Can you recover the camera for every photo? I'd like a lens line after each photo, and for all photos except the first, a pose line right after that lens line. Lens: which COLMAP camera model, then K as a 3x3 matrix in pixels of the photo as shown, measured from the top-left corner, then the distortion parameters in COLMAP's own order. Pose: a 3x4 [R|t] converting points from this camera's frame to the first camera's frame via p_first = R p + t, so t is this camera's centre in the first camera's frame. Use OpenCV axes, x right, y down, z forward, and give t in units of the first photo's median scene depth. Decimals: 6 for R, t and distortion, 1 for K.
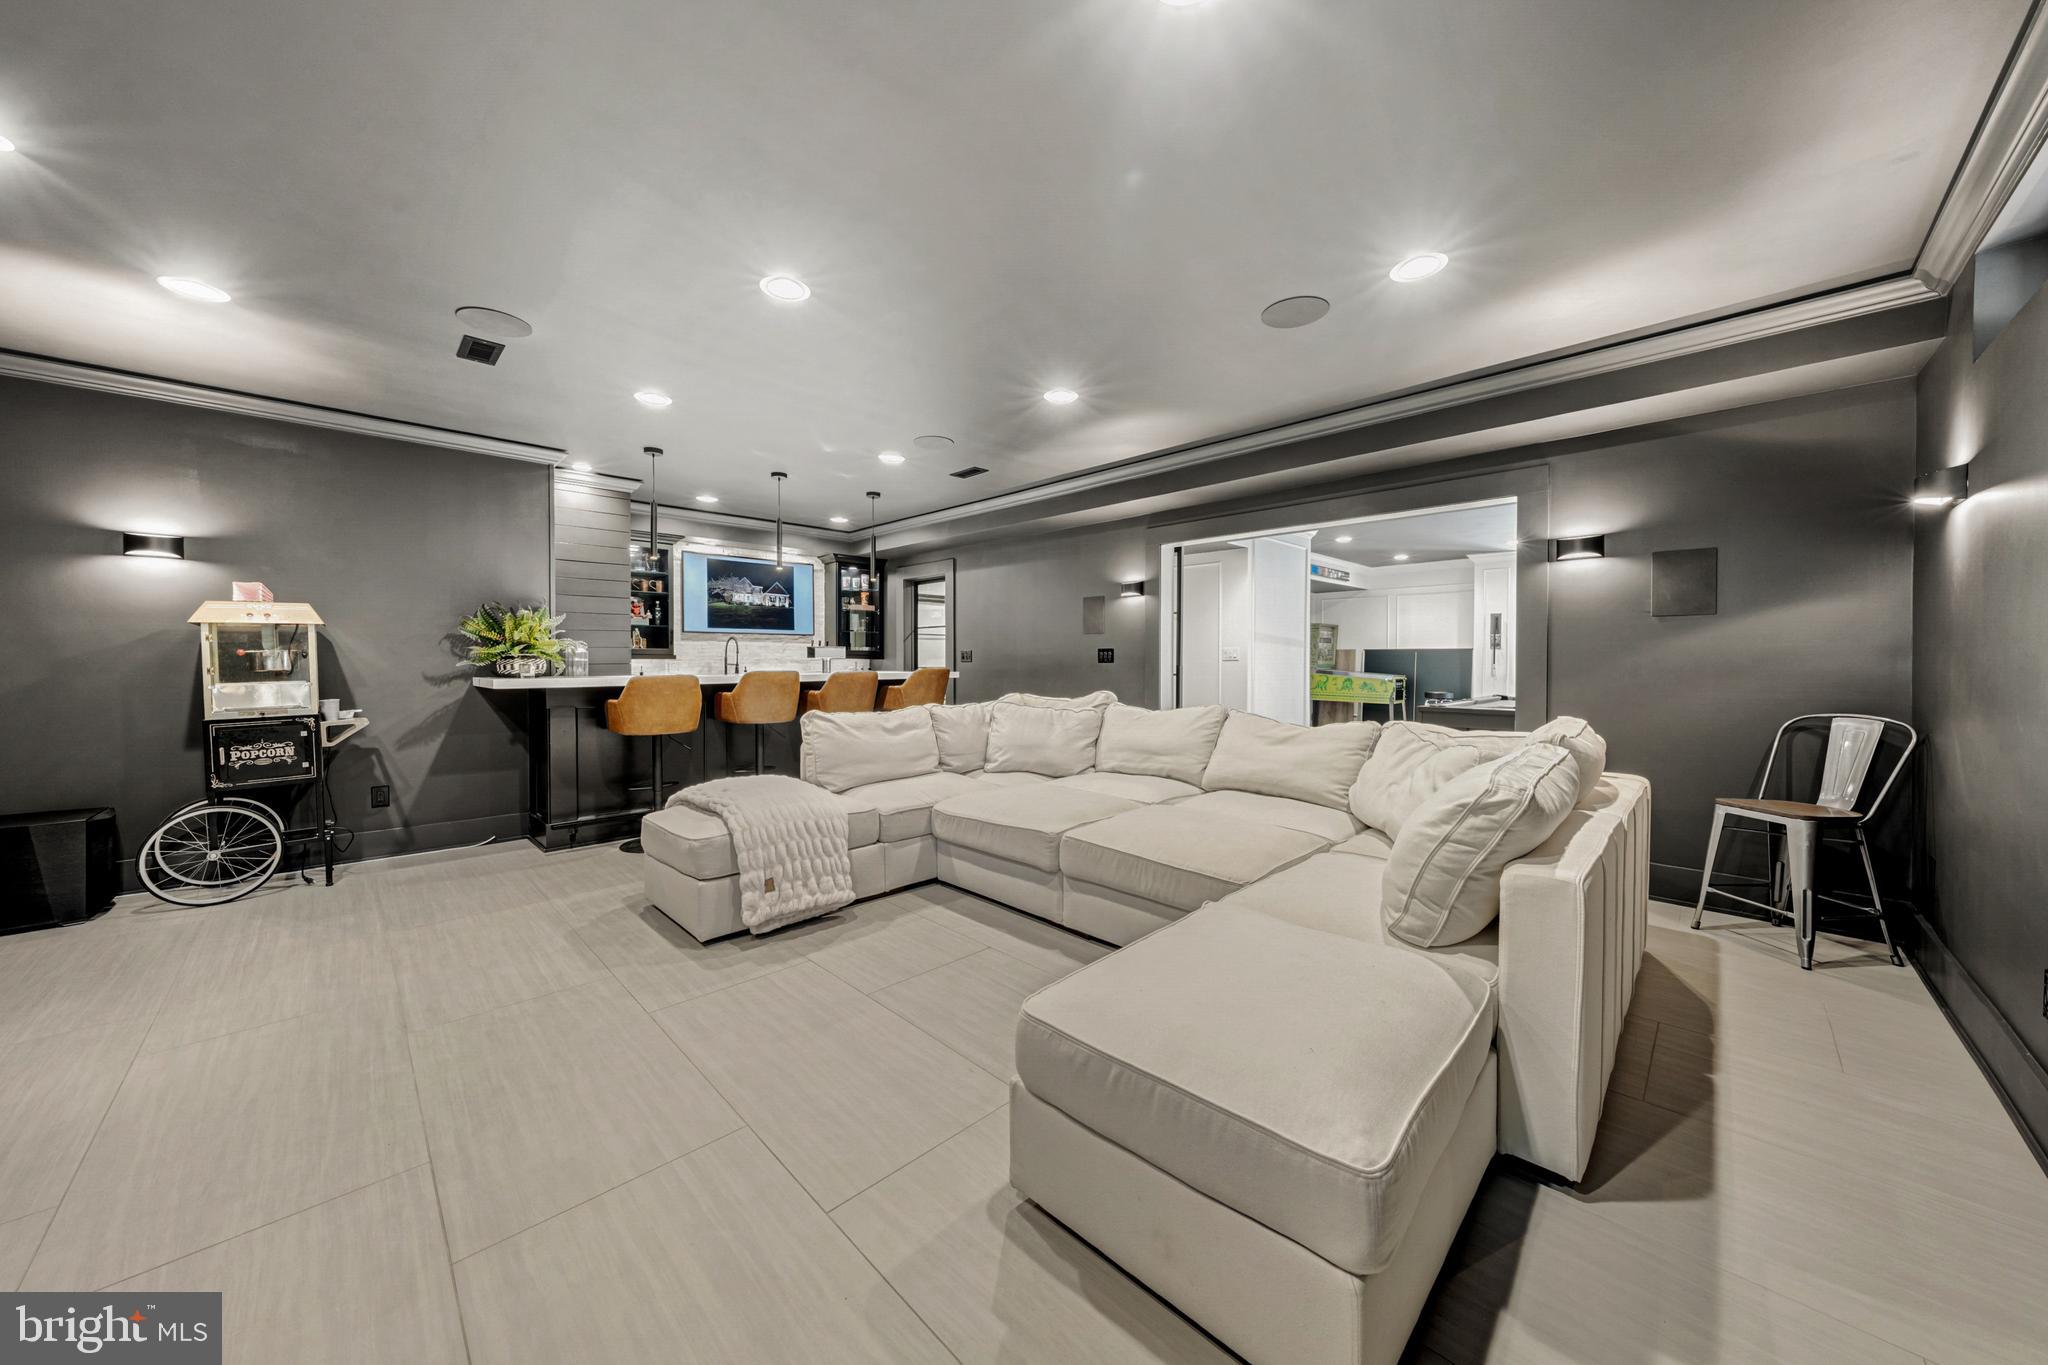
lens RADIAL K [[697.6, 0, 1024.0], [0, 697.6, 682.5], [0, 0, 1]] dist [-0.000098, -0.000048]
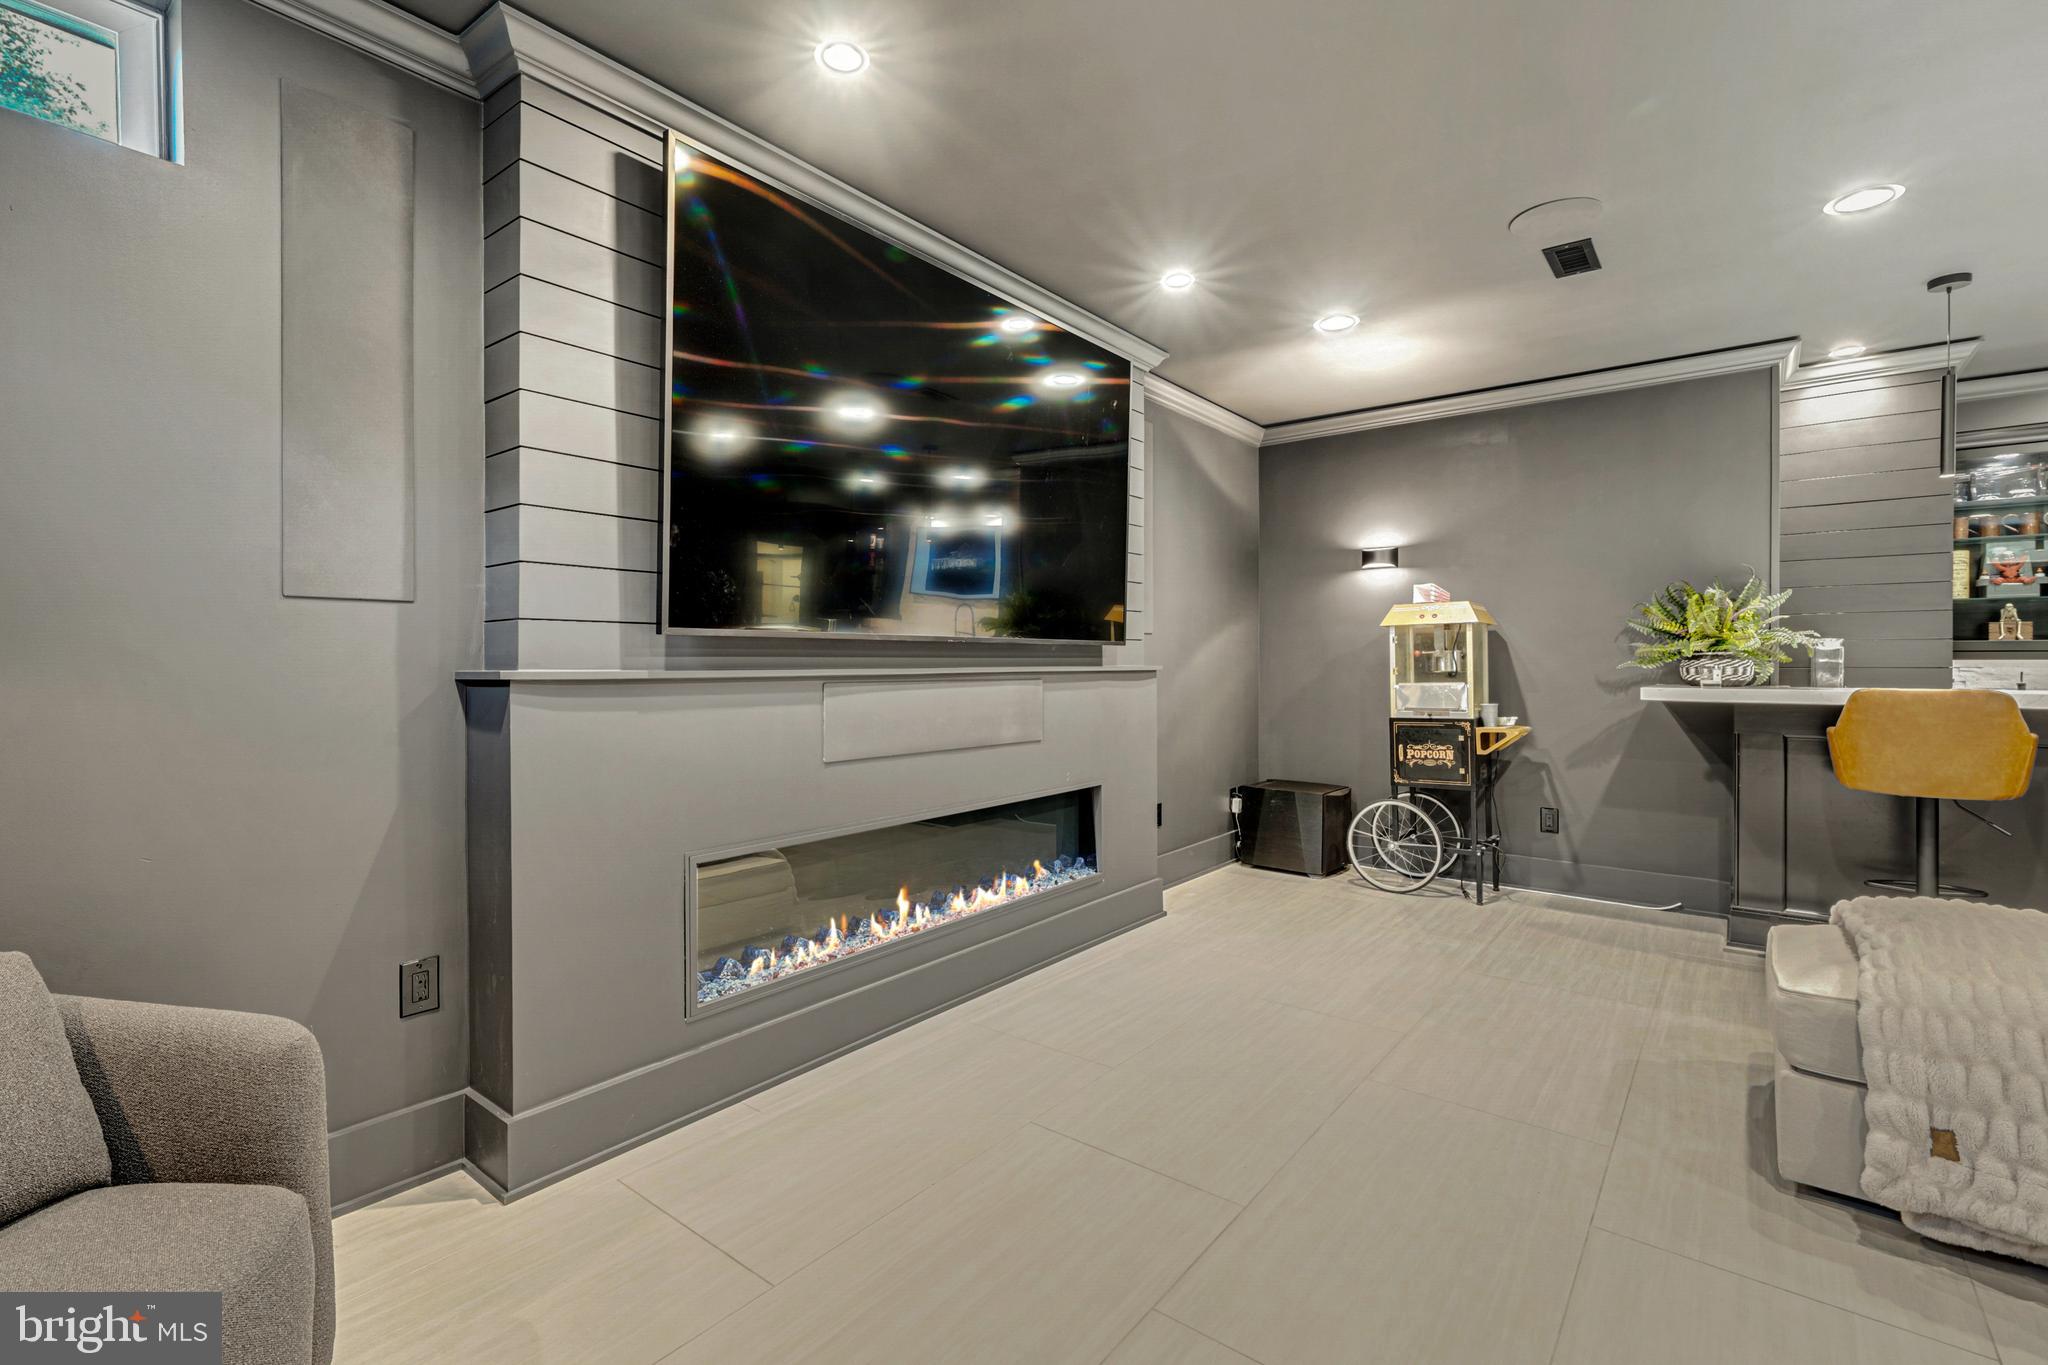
lens RADIAL K [[919.9, 0, 1021.7], [0, 919.9, 675.4], [0, 0, 1]] dist [0.000168, 0.000643]
pose [[0.115833, 0.016046, -0.993139, 0.142201], [-0.033055, 0.999378, 0.012292, -0.007888], [0.992719, 0.031404, 0.116291, 0.255778]]
